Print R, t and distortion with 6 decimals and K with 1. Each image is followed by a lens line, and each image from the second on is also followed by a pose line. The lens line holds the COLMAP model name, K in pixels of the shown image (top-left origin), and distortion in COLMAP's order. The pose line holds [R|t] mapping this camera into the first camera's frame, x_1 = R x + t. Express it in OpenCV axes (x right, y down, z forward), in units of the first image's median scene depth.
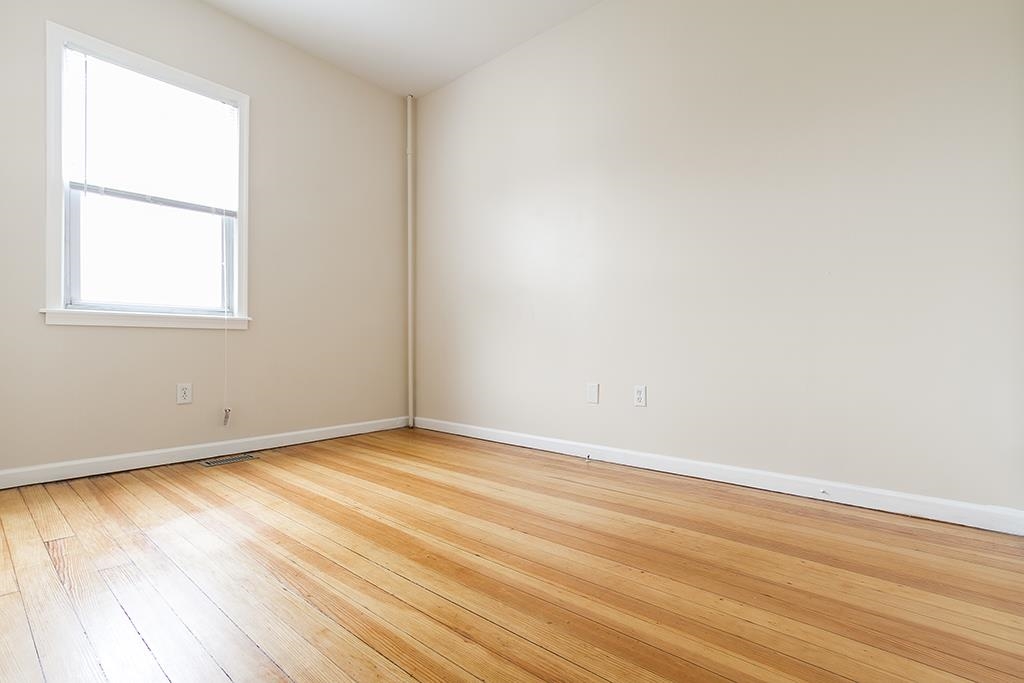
lens RADIAL K [[480.4, 0, 506.8], [0, 480.4, 358.0], [0, 0, 1]] dist [0.000549, 0.000186]
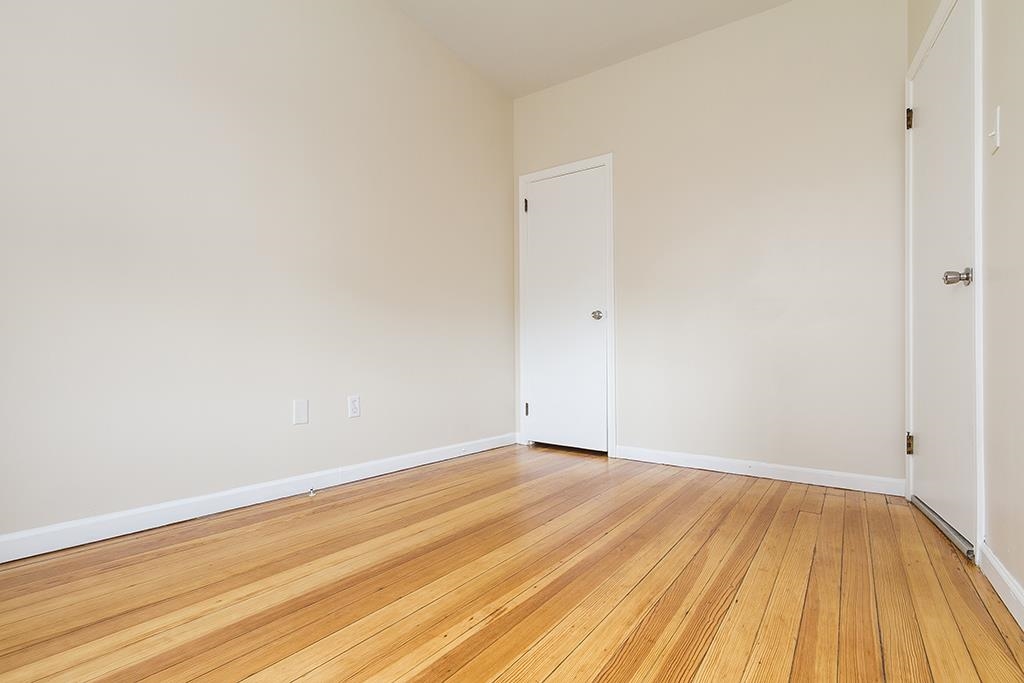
lens RADIAL K [[480.4, 0, 506.8], [0, 480.4, 358.0], [0, 0, 1]] dist [0.000549, 0.000186]
pose [[-0.103352, 0.002084, 0.994643, -0.870311], [0.007300, 0.999972, -0.001337, -0.018055], [-0.994618, 0.007122, -0.103365, 0.972157]]
